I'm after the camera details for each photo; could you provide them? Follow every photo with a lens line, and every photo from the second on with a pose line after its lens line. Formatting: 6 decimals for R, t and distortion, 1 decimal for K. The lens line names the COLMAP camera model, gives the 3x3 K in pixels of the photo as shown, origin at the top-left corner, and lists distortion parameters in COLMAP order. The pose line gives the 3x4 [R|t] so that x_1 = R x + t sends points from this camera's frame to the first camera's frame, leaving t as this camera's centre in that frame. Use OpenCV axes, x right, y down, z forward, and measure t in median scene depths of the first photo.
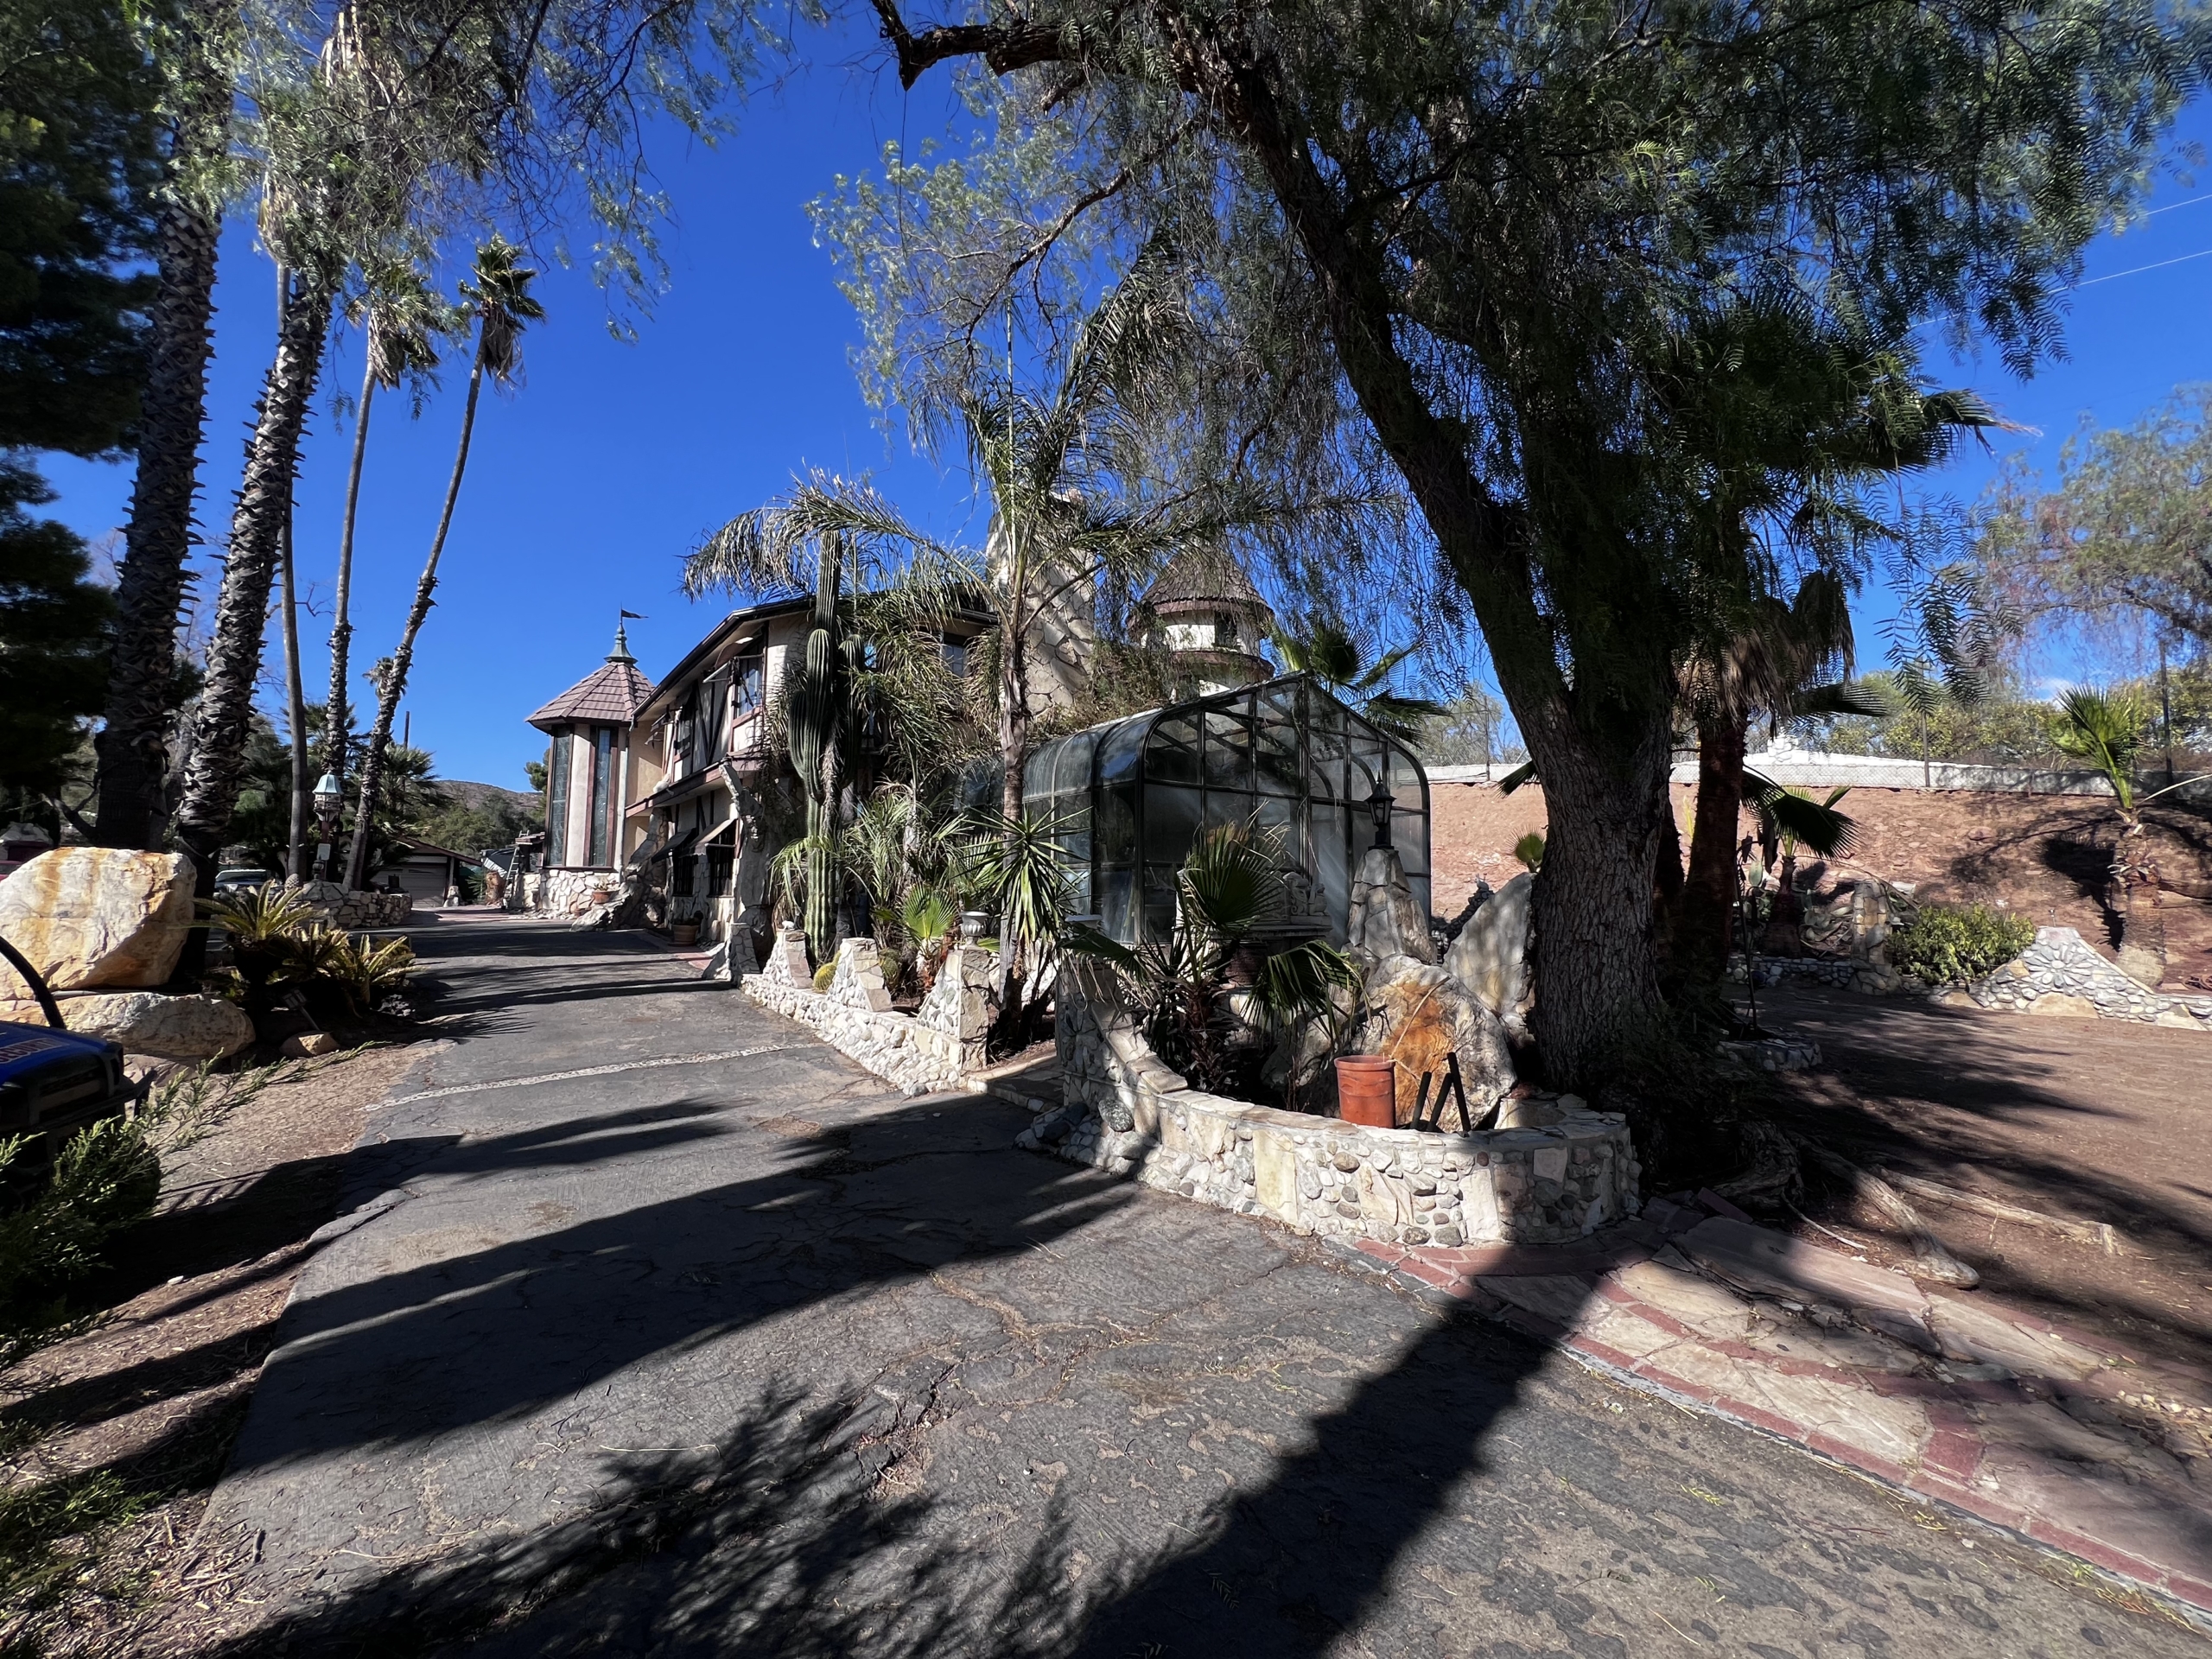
lens RADIAL K [[886.2, 0, 1102.8], [0, 886.2, 832.0], [0, 0, 1]] dist [-0.000216, 0.000011]
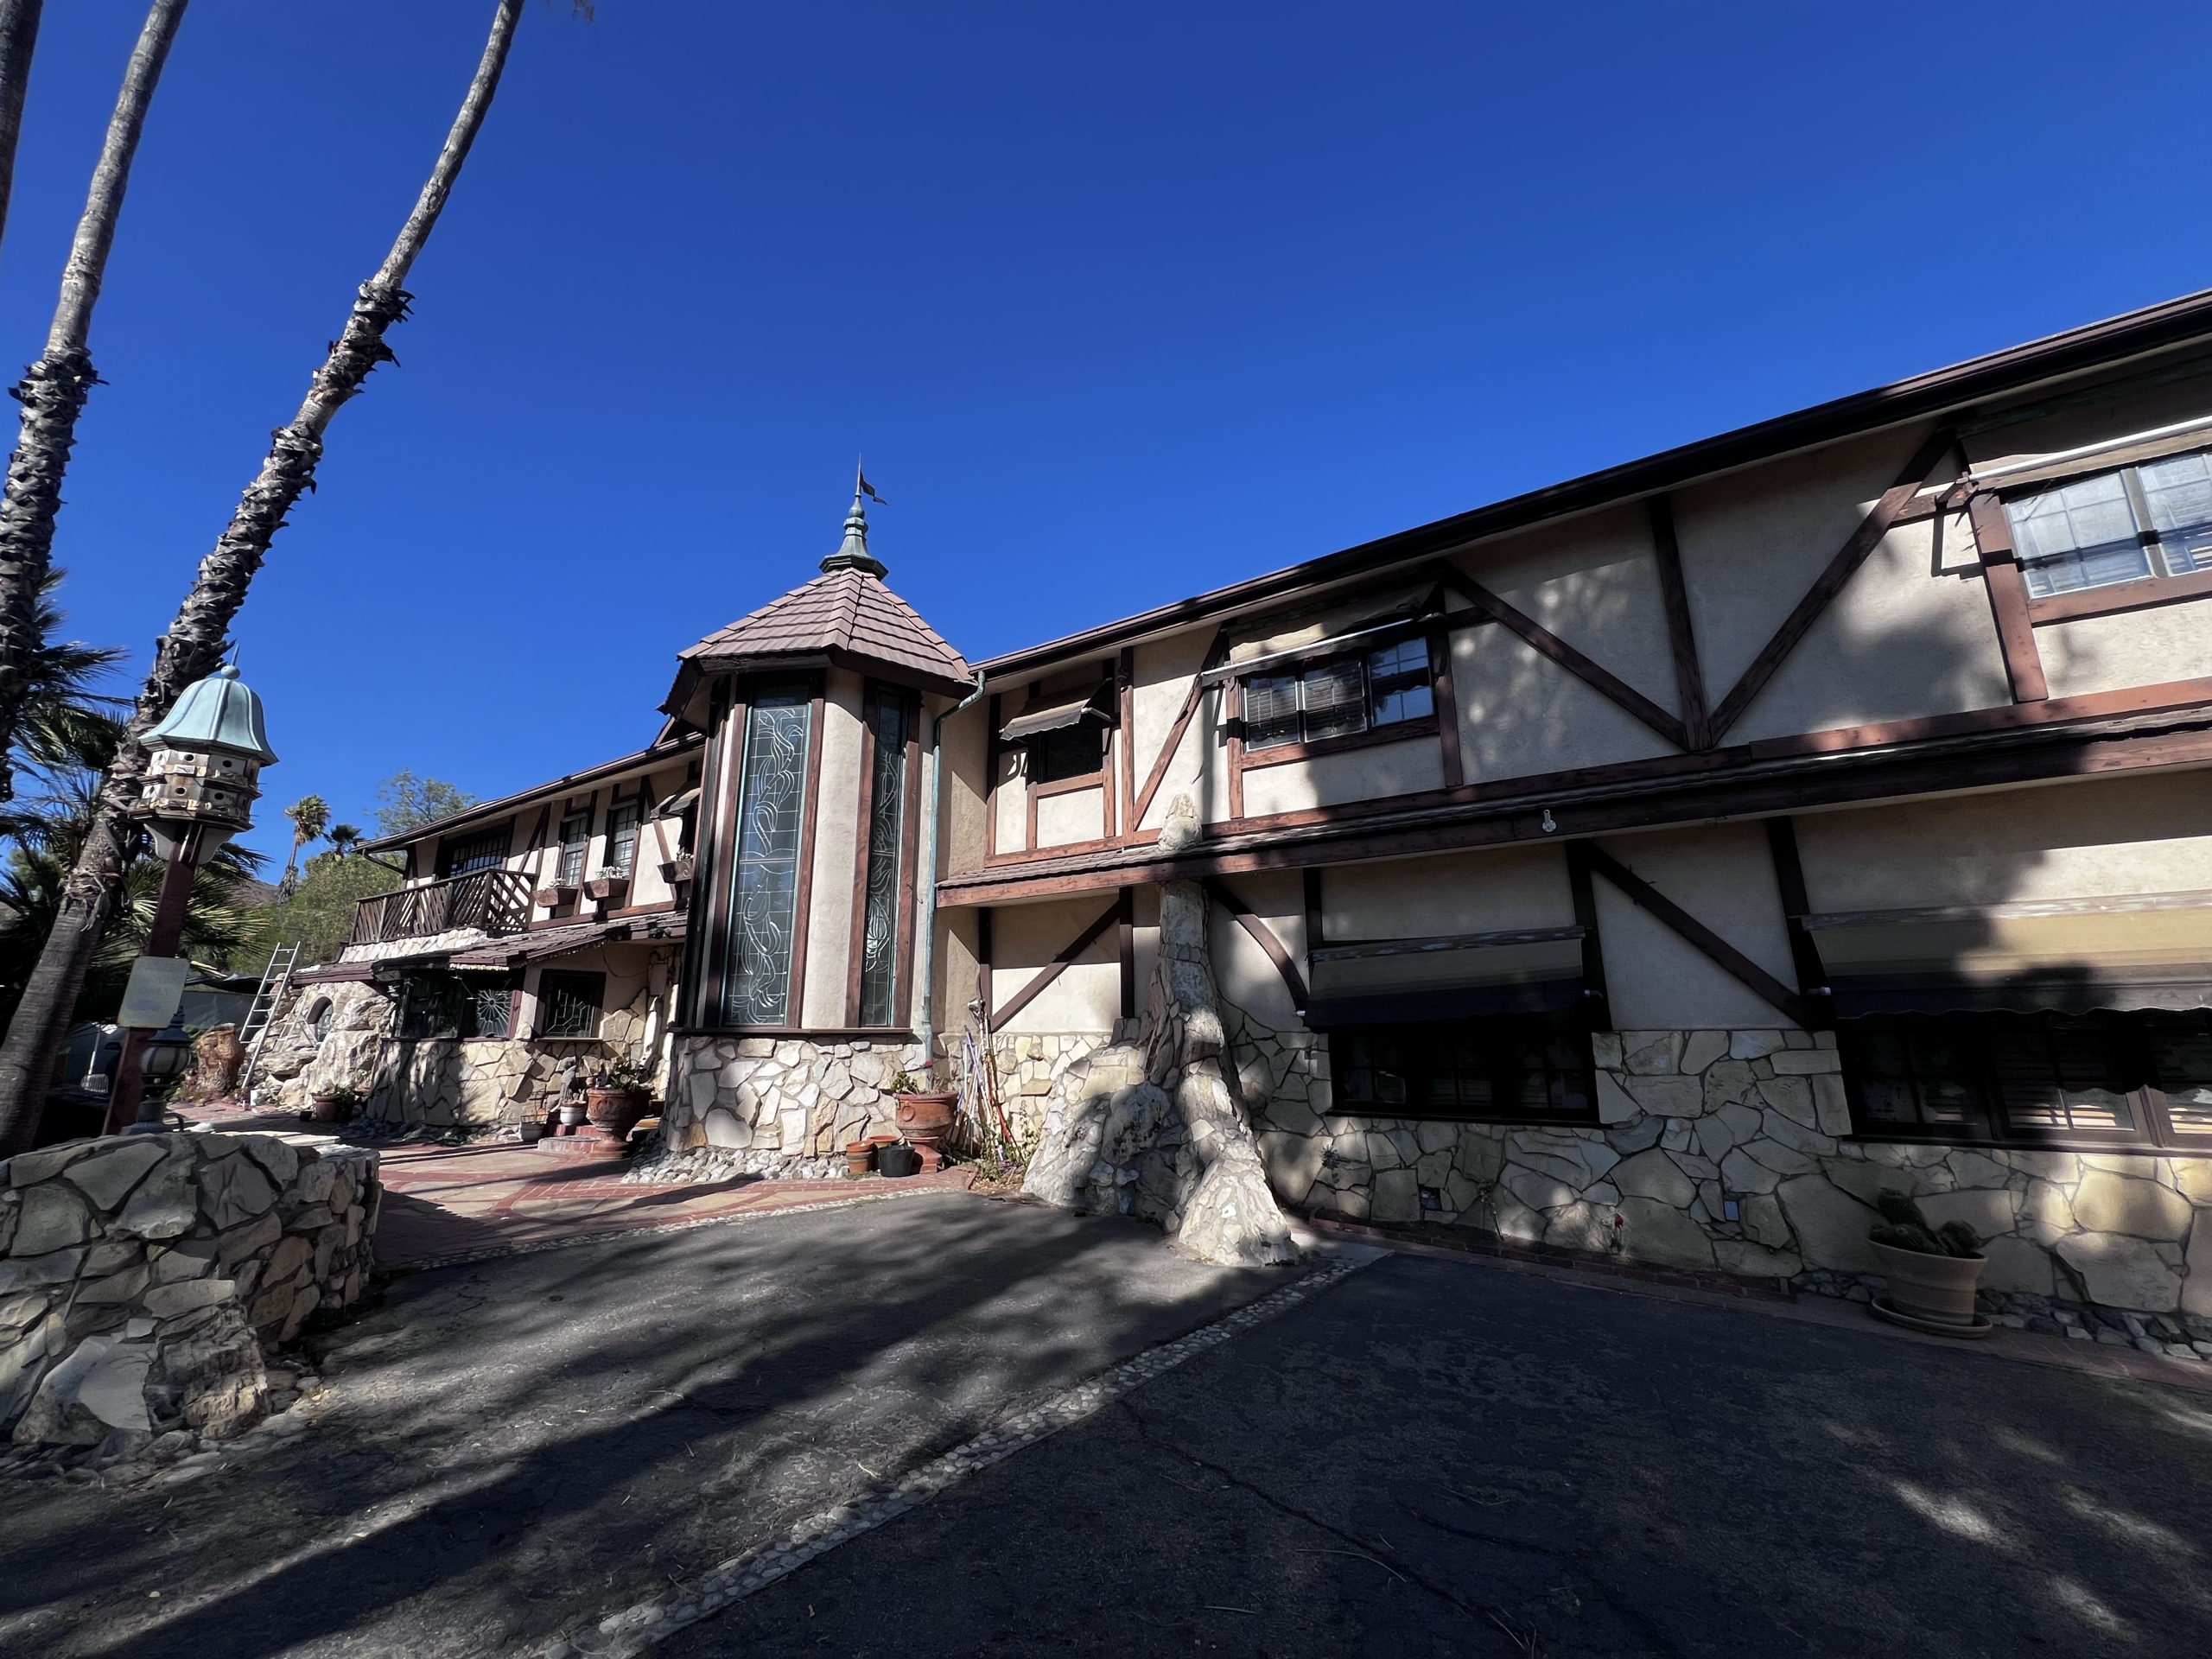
lens RADIAL K [[886.2, 0, 1102.8], [0, 886.2, 832.0], [0, 0, 1]] dist [-0.000216, 0.000011]
pose [[0.942221, 0.070670, 0.327452, -0.572985], [-0.024599, 0.989452, -0.142759, 0.005668], [-0.334087, 0.126456, 0.934021, 0.548214]]
